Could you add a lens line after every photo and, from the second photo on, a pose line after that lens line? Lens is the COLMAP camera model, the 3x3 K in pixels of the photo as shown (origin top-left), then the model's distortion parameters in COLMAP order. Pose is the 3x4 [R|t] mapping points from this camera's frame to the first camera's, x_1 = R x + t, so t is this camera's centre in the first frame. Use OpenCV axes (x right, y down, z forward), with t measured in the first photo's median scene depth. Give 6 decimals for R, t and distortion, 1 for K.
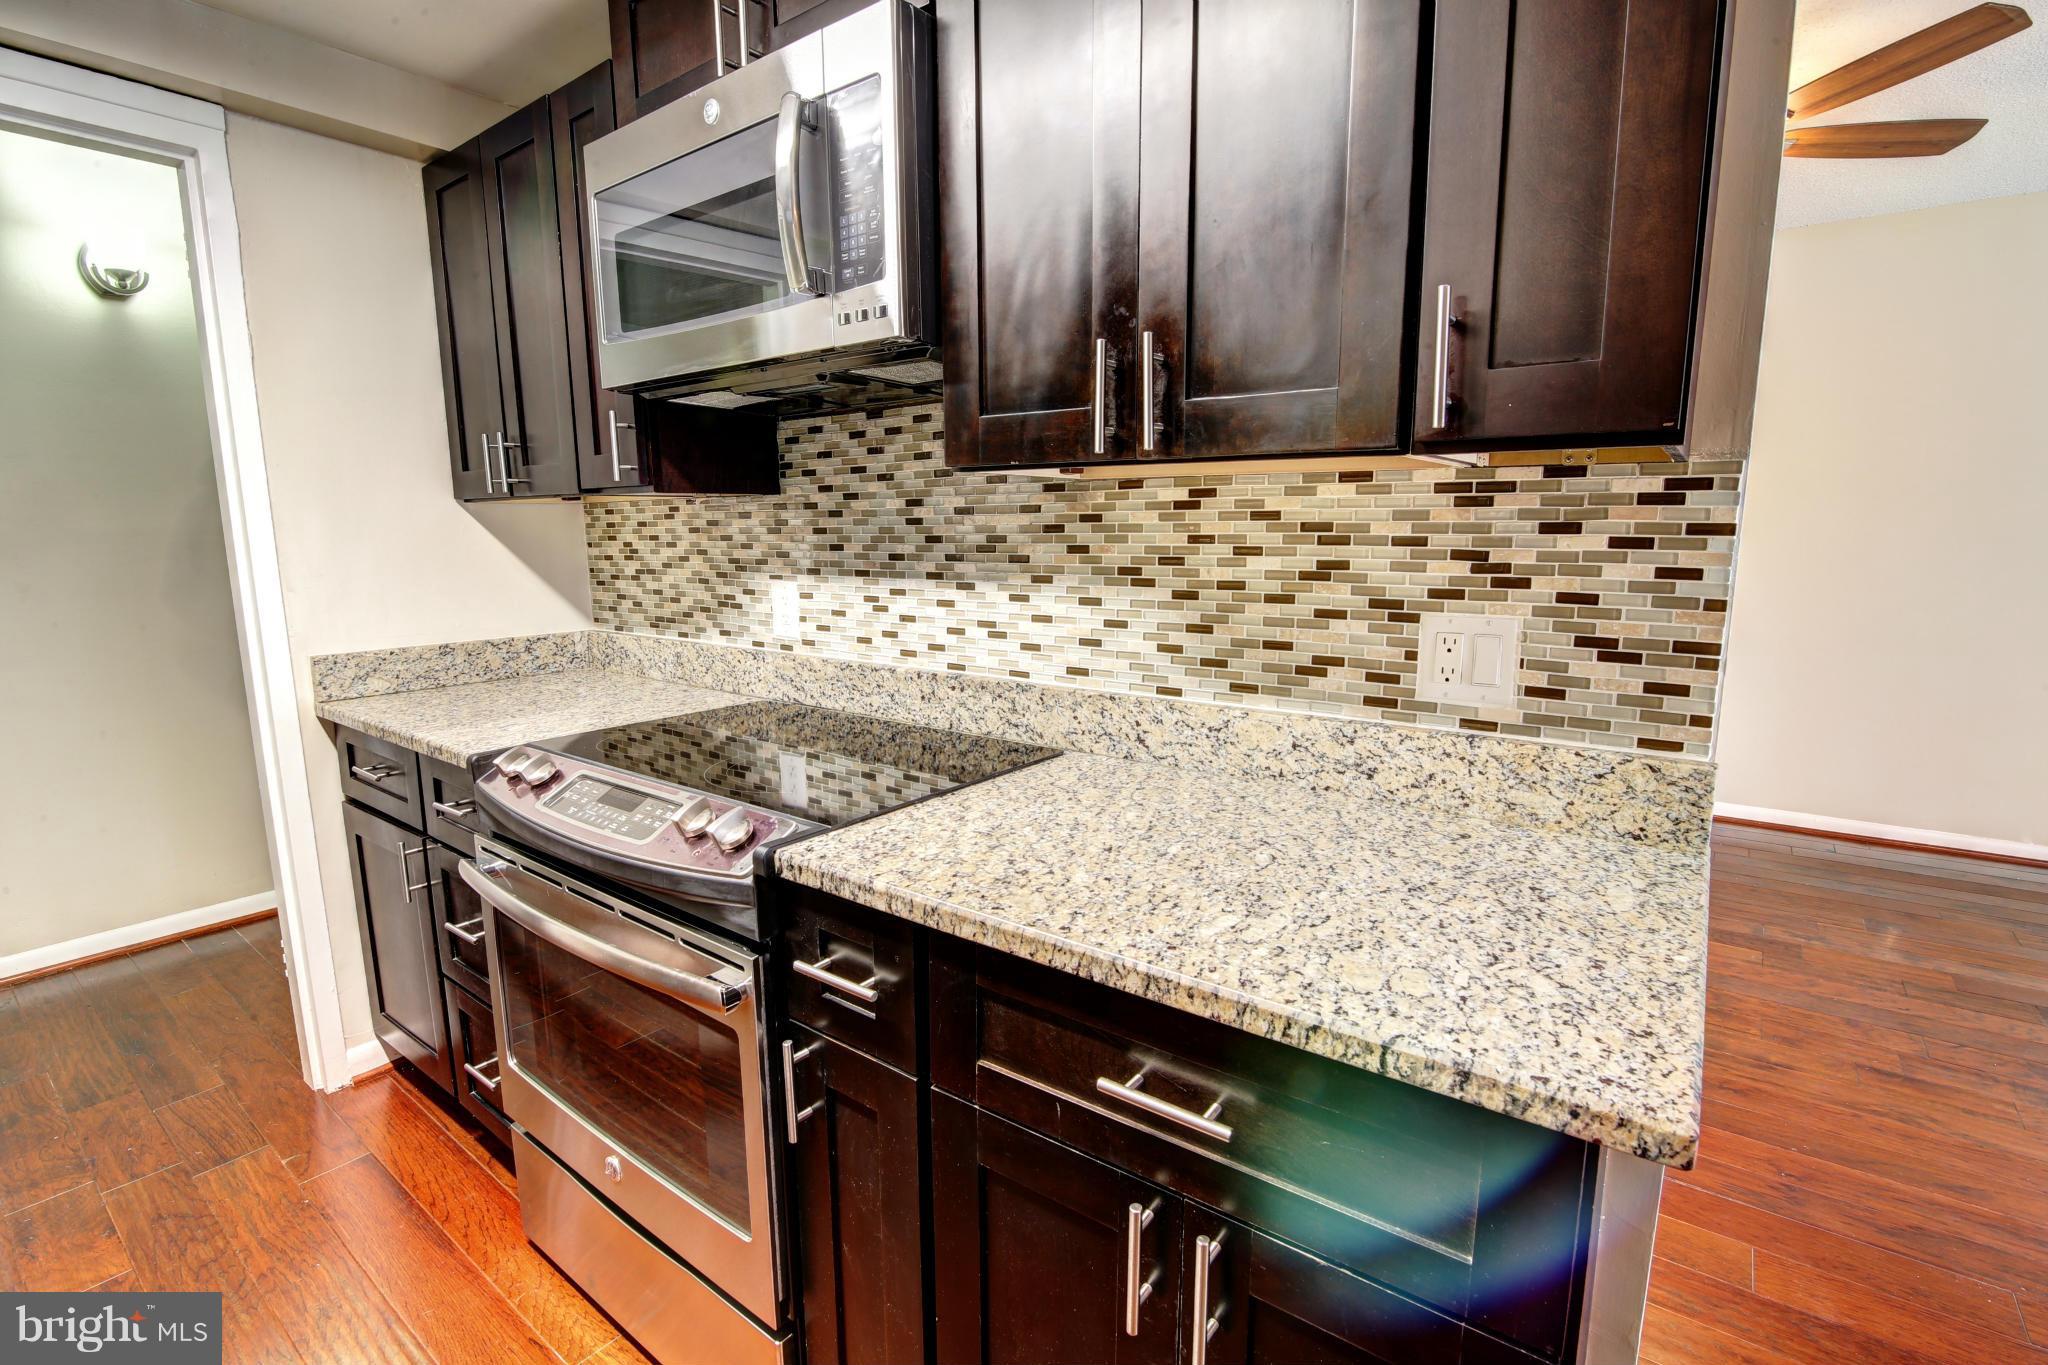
lens RADIAL K [[939.1, 0, 1027.2], [0, 939.1, 683.0], [0, 0, 1]] dist [-0.011653, 0.000015]
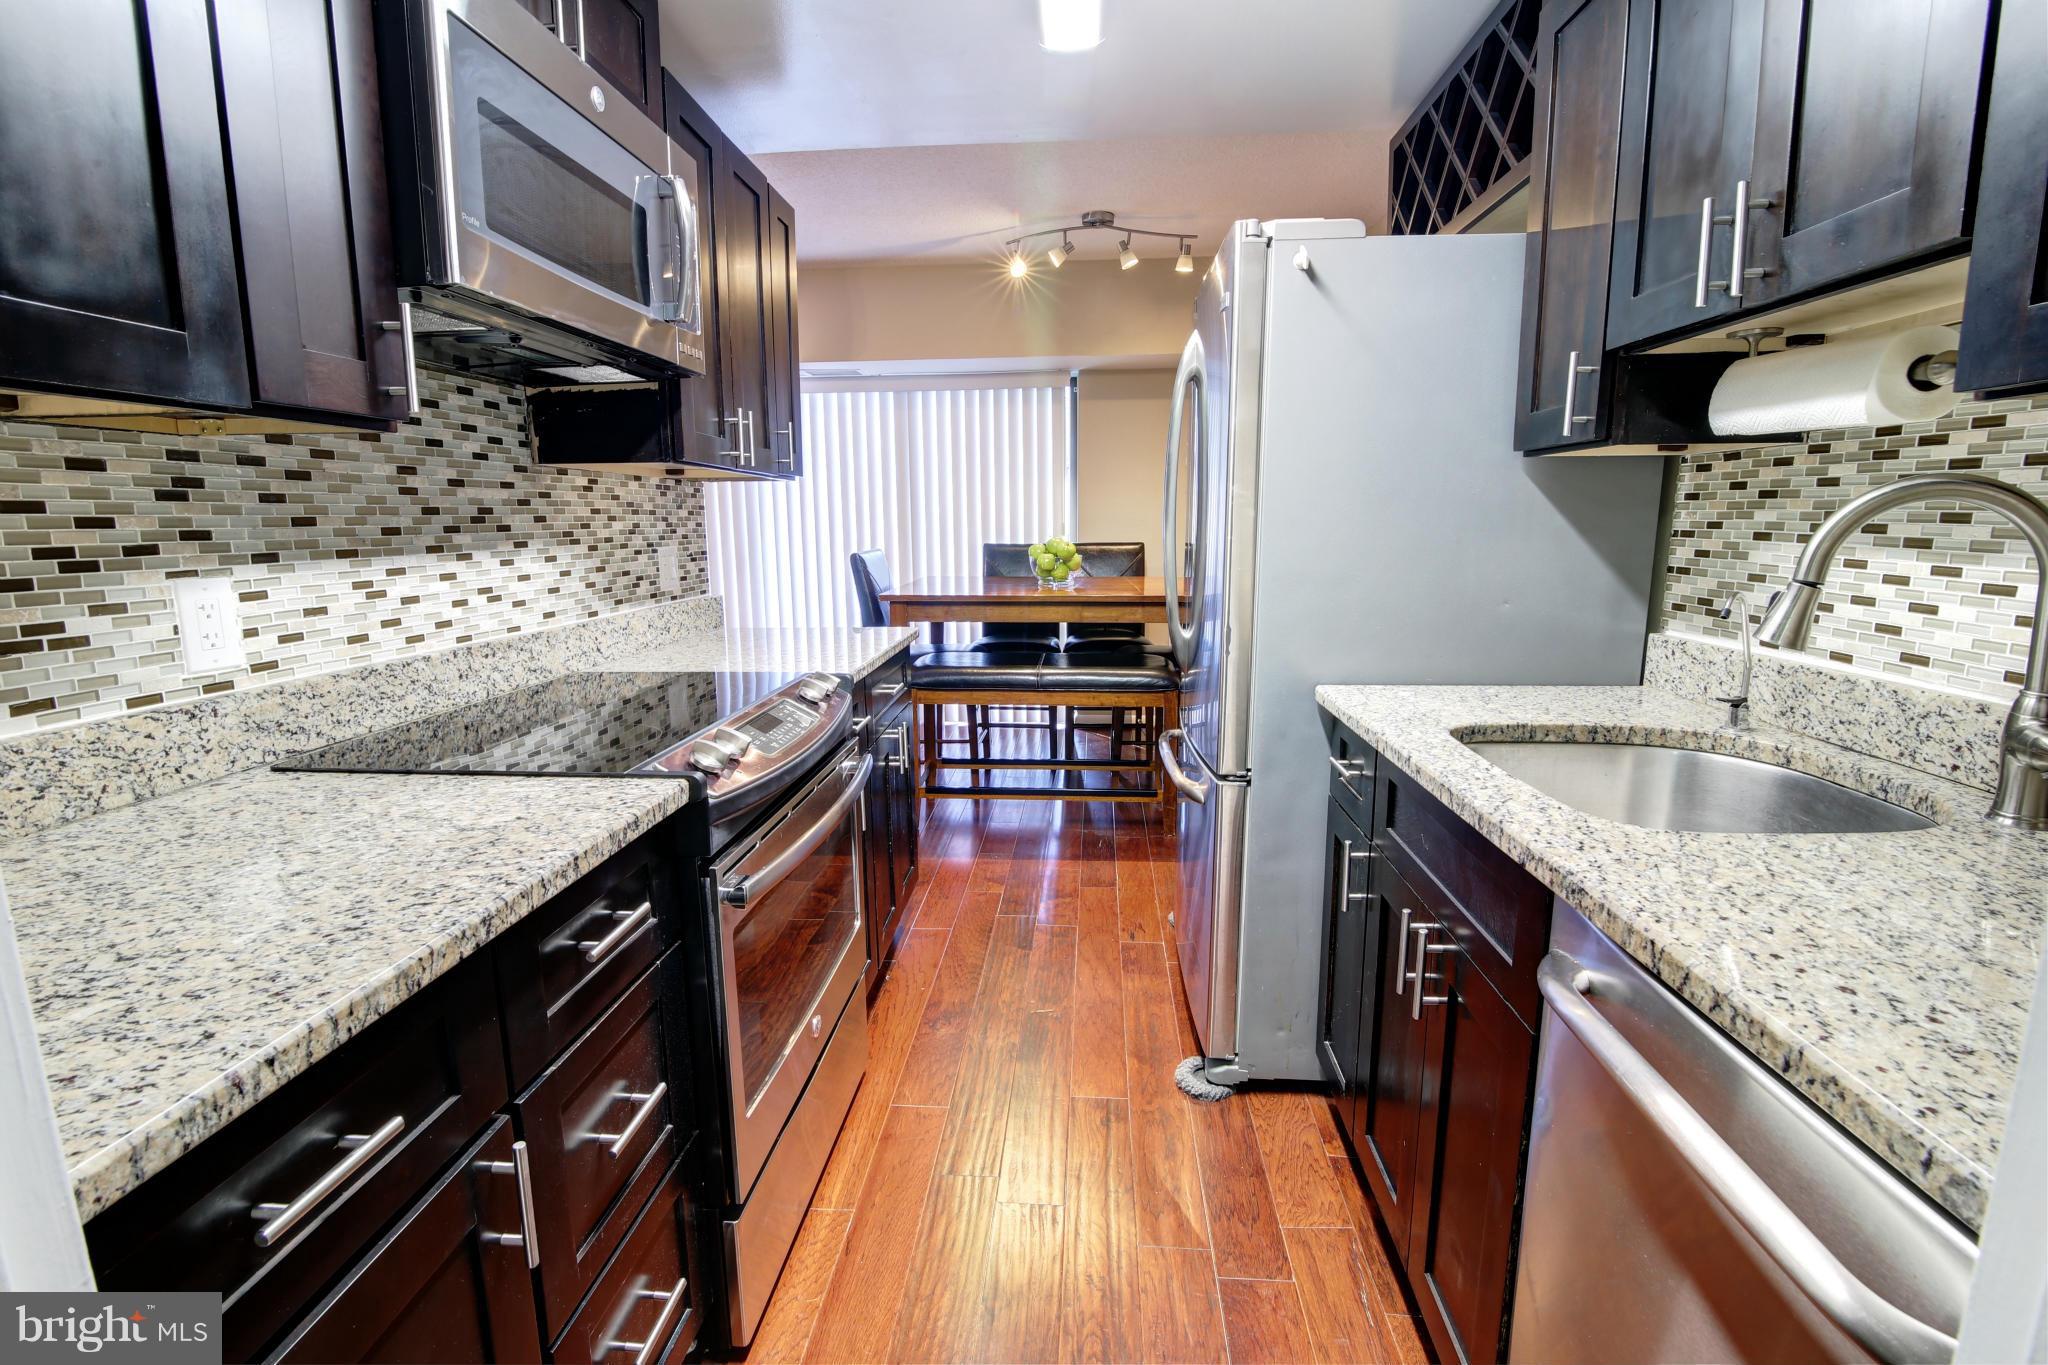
lens RADIAL K [[939.1, 0, 1026.1], [0, 939.1, 676.9], [0, 0, 1]] dist [-0.011653, 0.000015]
pose [[-0.547312, -0.135342, 0.825913, -1.252782], [0.139718, 0.958214, 0.249610, -0.145924], [-0.825184, 0.252010, -0.505532, 1.037362]]
